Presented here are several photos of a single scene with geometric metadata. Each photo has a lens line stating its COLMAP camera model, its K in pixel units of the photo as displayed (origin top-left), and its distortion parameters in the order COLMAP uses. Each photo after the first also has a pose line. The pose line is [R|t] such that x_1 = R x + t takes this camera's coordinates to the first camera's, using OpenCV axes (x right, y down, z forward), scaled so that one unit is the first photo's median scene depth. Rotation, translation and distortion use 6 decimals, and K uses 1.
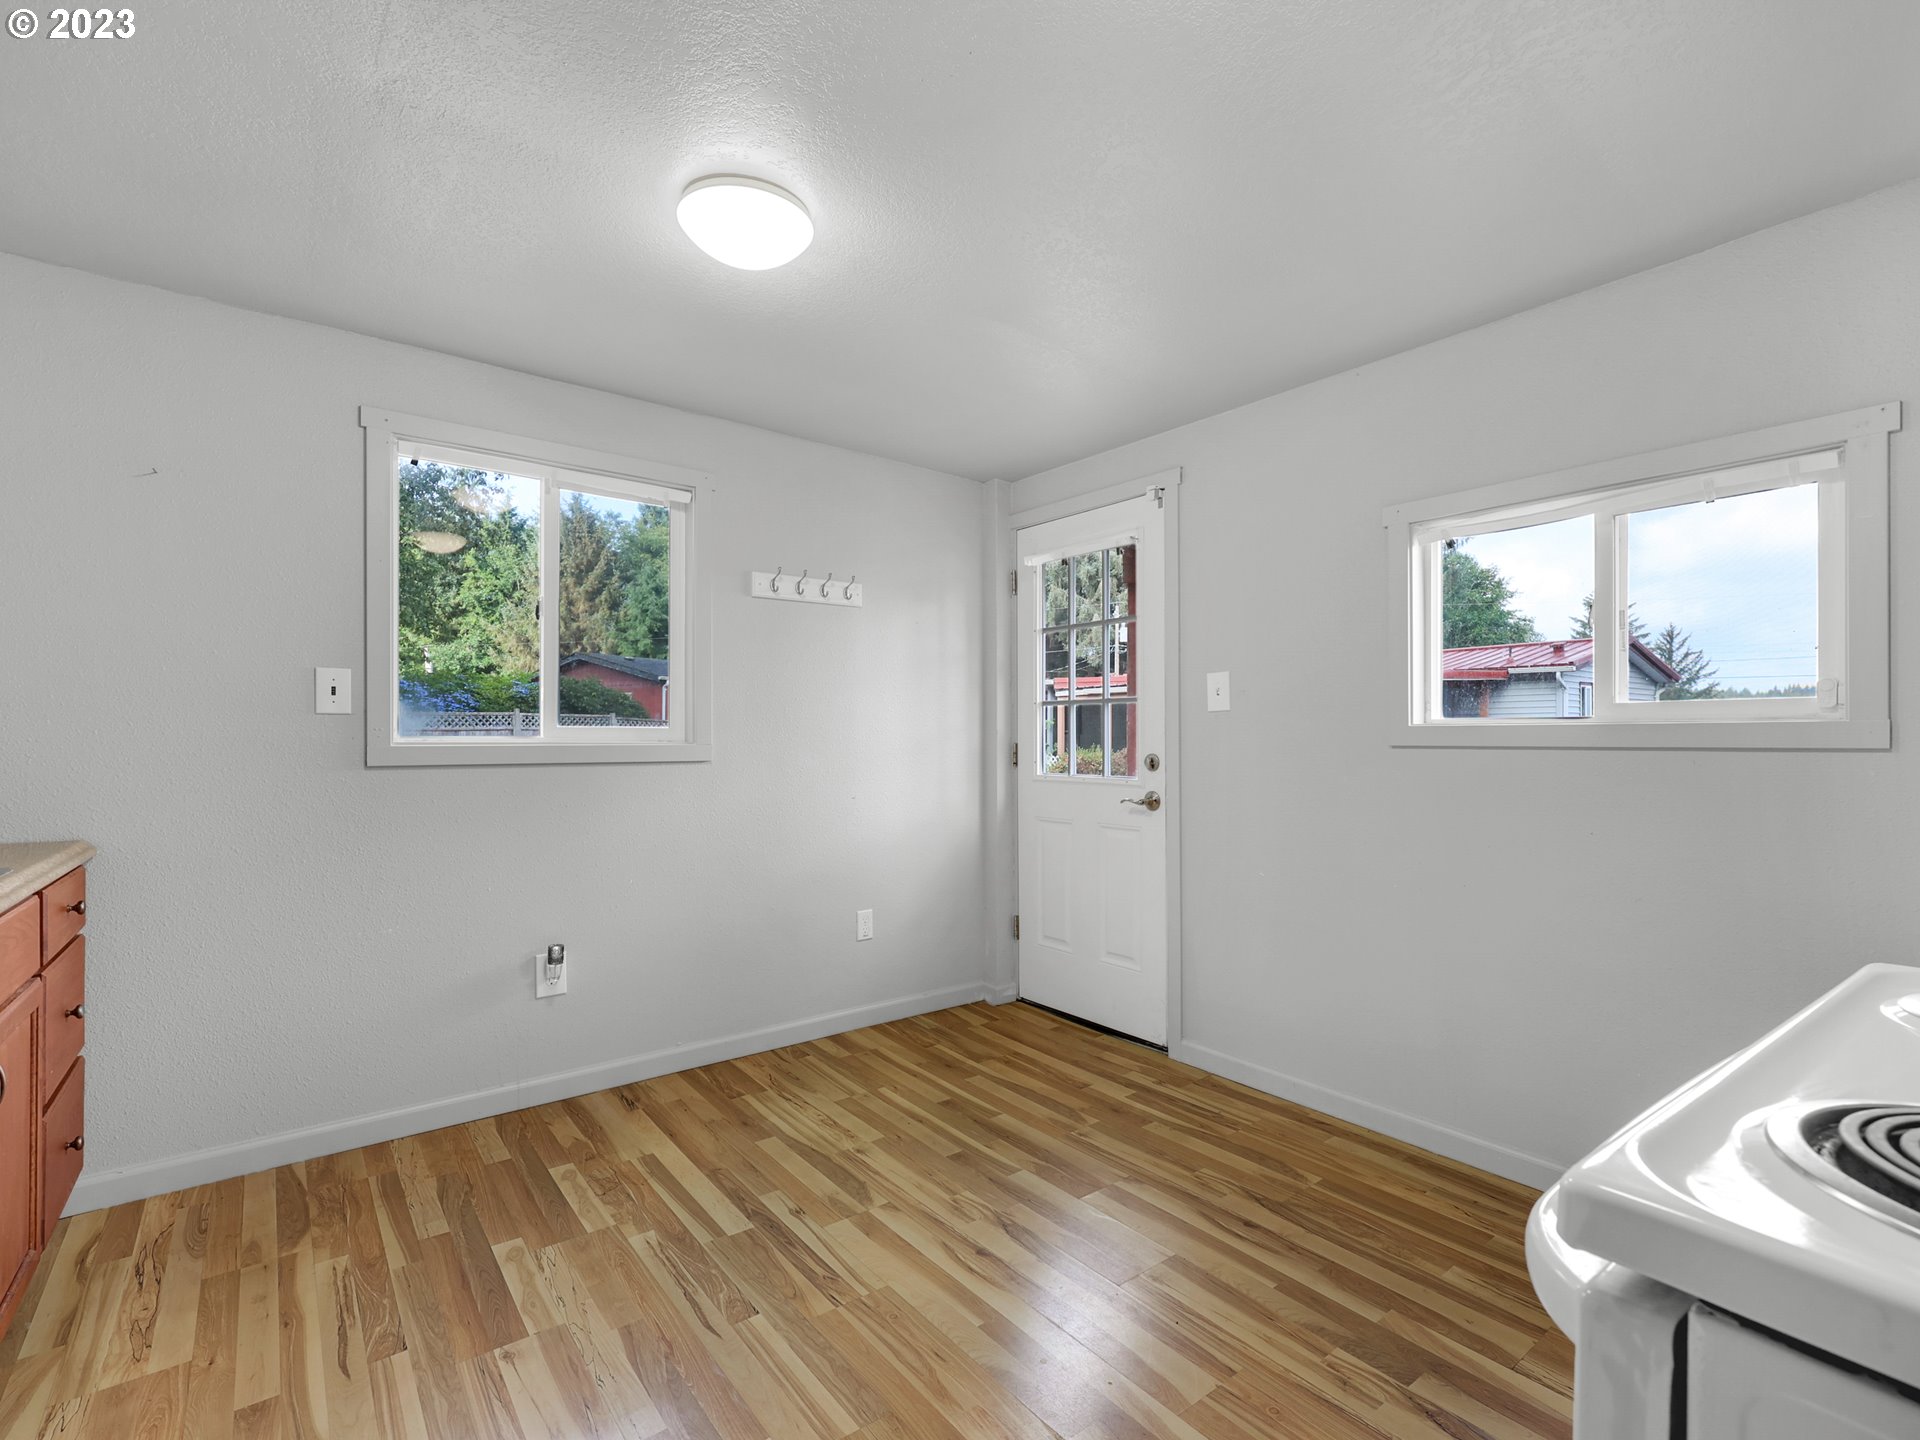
lens RADIAL K [[906.9, 0, 968.6], [0, 906.9, 730.9], [0, 0, 1]] dist [0.003548, 0.000149]
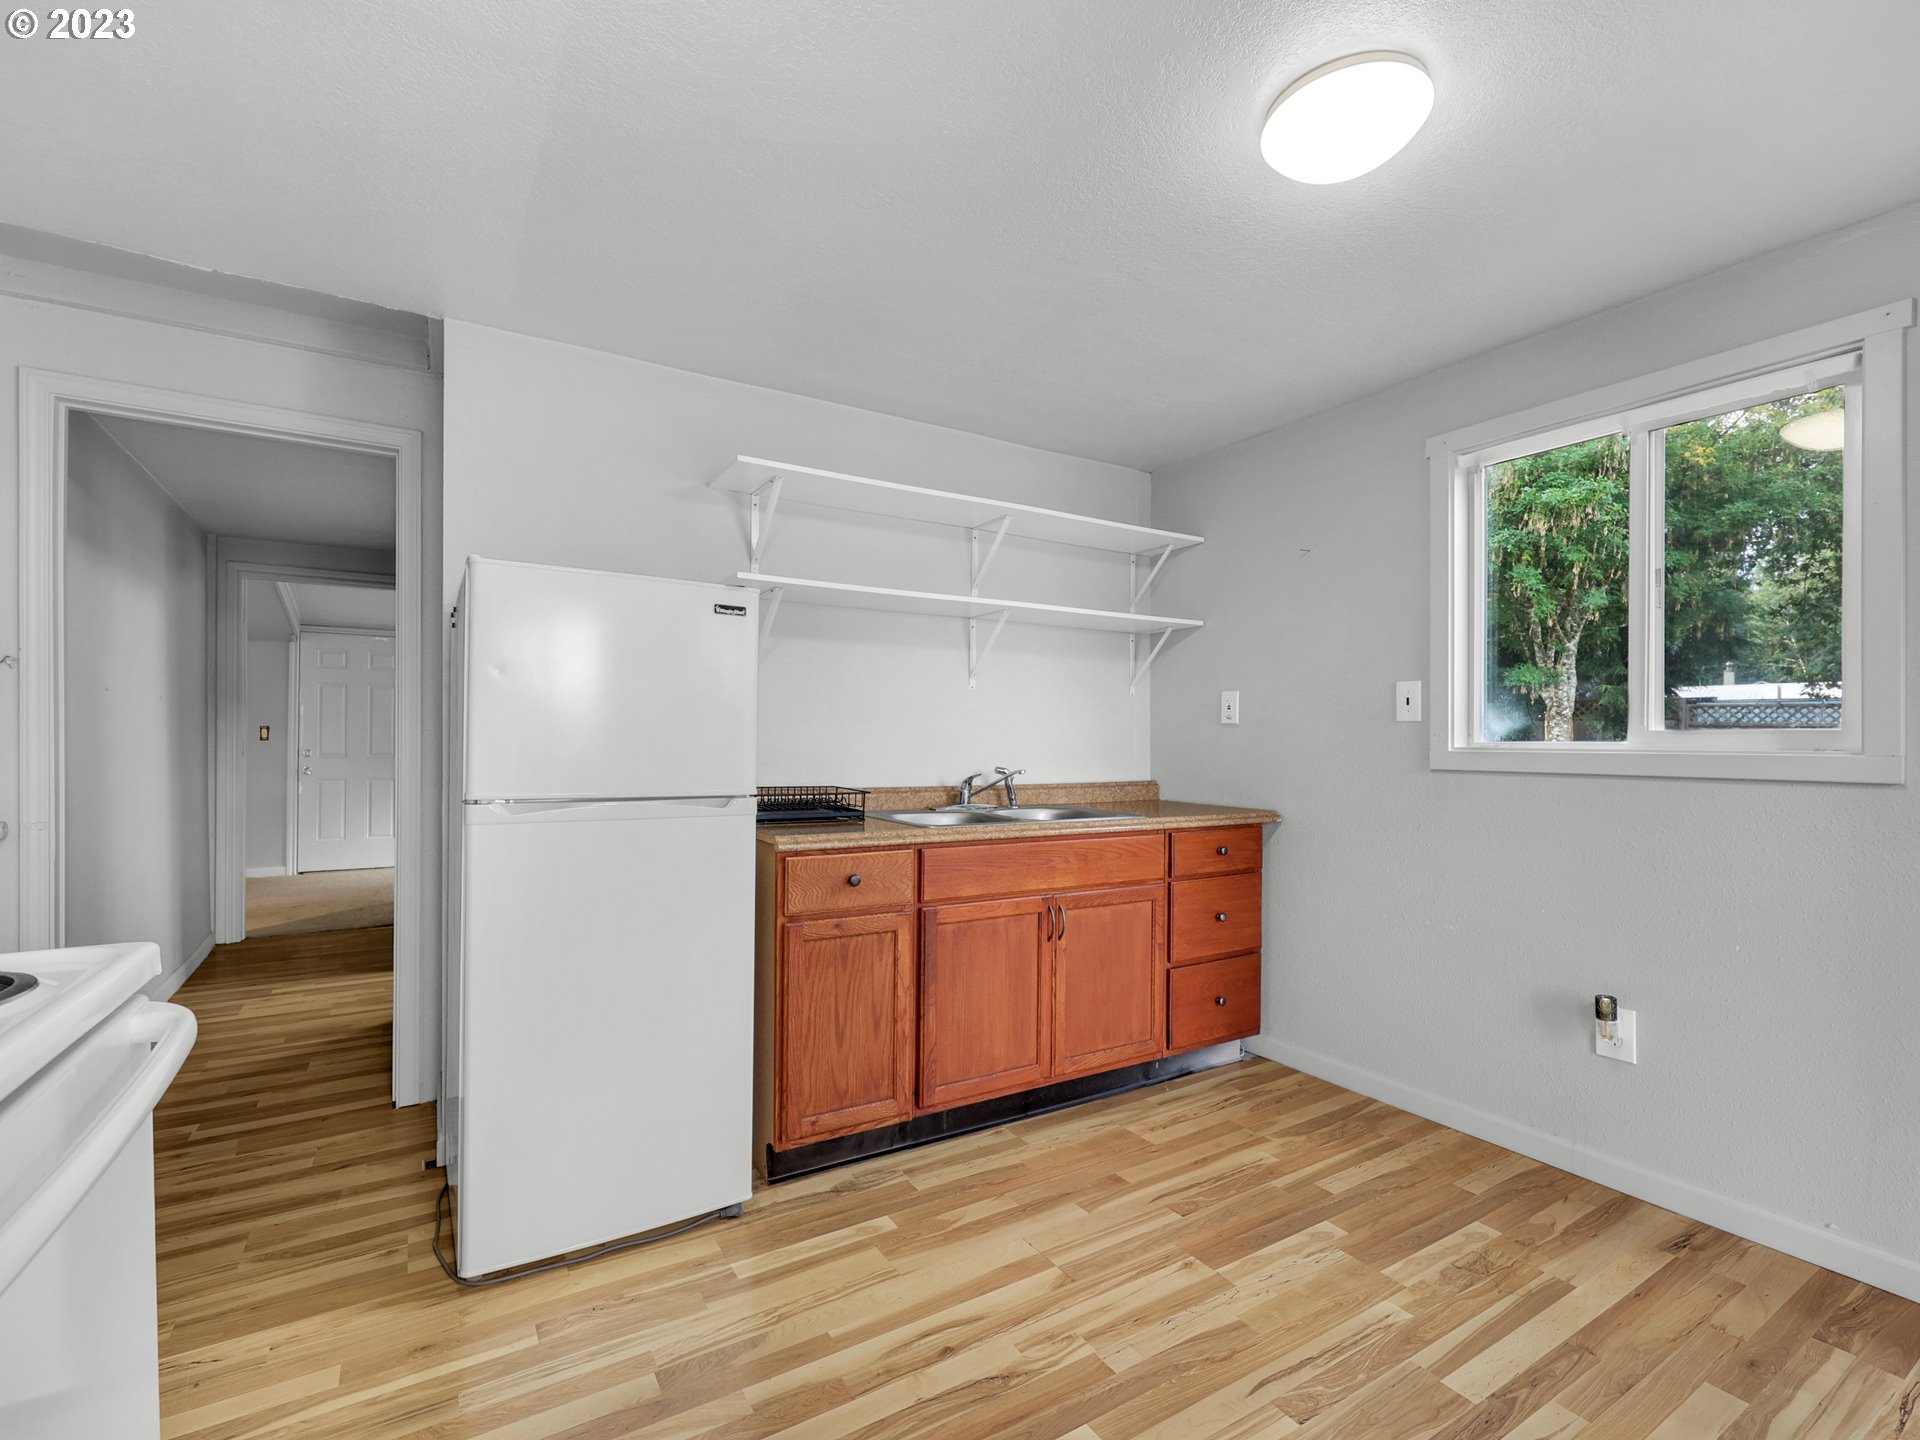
lens RADIAL K [[877.1, 0, 952.8], [0, 877.1, 742.8], [0, 0, 1]] dist [0.001091, -0.000275]
pose [[-0.116911, 0.002550, -0.993139, 0.535564], [-0.000879, 0.999996, 0.002671, 0.005742], [0.993142, 0.001185, -0.116908, 0.675759]]
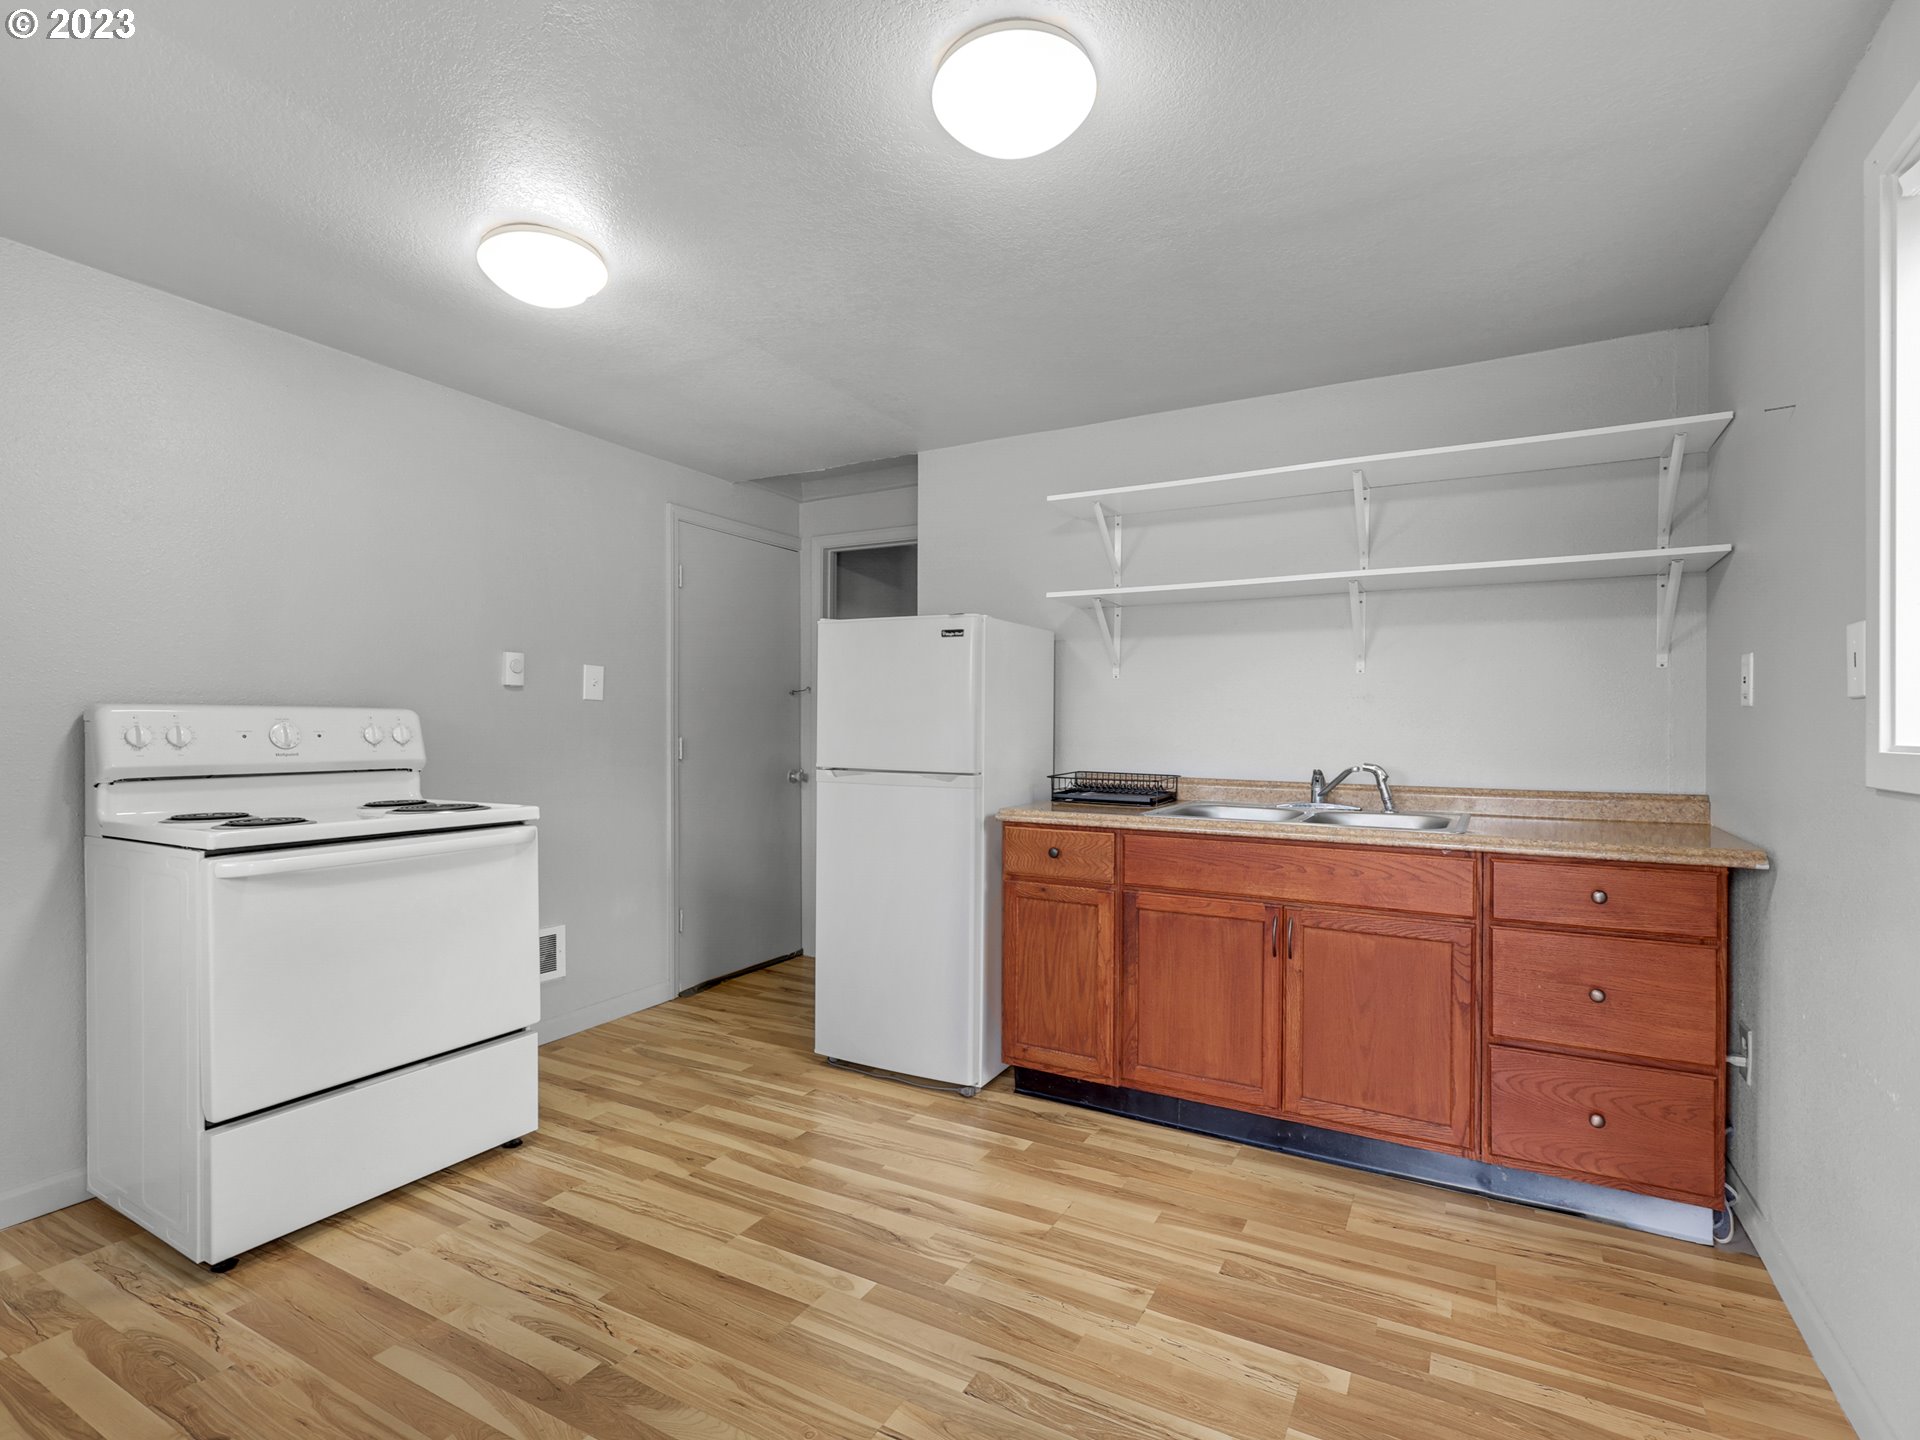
lens RADIAL K [[906.9, 0, 968.6], [0, 906.9, 730.9], [0, 0, 1]] dist [0.003548, 0.000149]
pose [[-0.915925, -0.002044, -0.401345, 0.101822], [-0.002574, 0.999996, 0.000781, 0.004315], [0.401342, 0.001748, -0.915926, 1.570251]]
